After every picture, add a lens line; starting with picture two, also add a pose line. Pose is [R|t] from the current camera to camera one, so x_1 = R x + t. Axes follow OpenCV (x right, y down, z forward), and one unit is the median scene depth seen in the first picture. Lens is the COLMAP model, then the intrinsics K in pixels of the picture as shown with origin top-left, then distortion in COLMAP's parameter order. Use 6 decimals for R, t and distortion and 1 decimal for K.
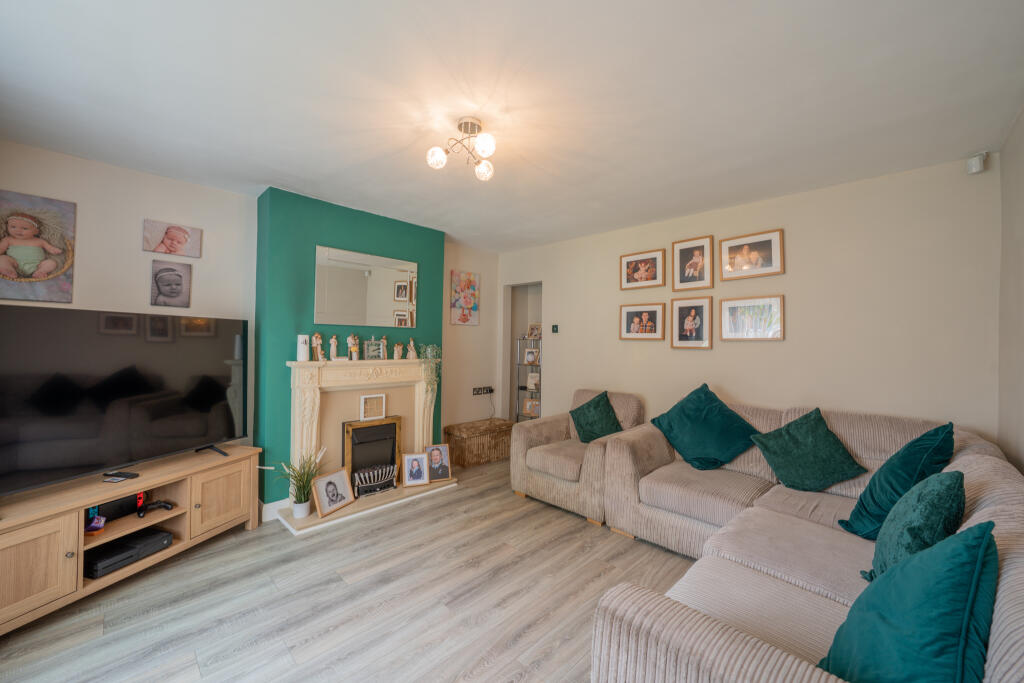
lens RADIAL K [[410.5, 0, 513.4], [0, 410.5, 341.4], [0, 0, 1]] dist [0.000080, -0.000013]
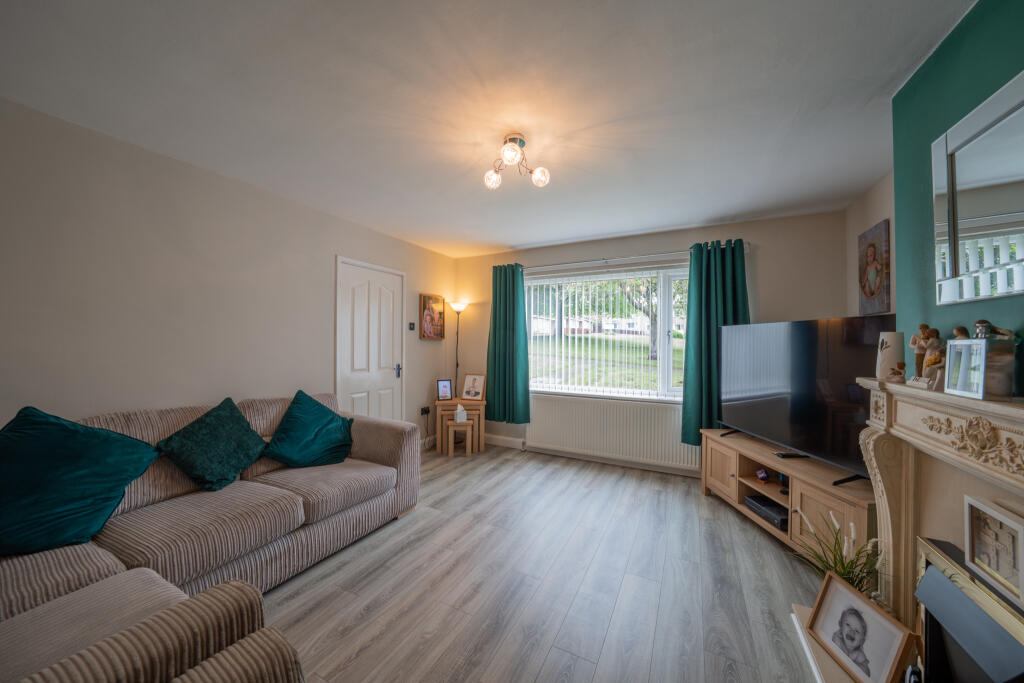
lens RADIAL K [[349.3, 0, 514.9], [0, 349.3, 340.7], [0, 0, 1]] dist [-0.000531, -0.000022]
pose [[-0.954030, -0.020227, -0.299029, 0.155418], [-0.016425, 0.999749, -0.015223, 0.014991], [0.299262, -0.009611, -0.954122, 1.850076]]
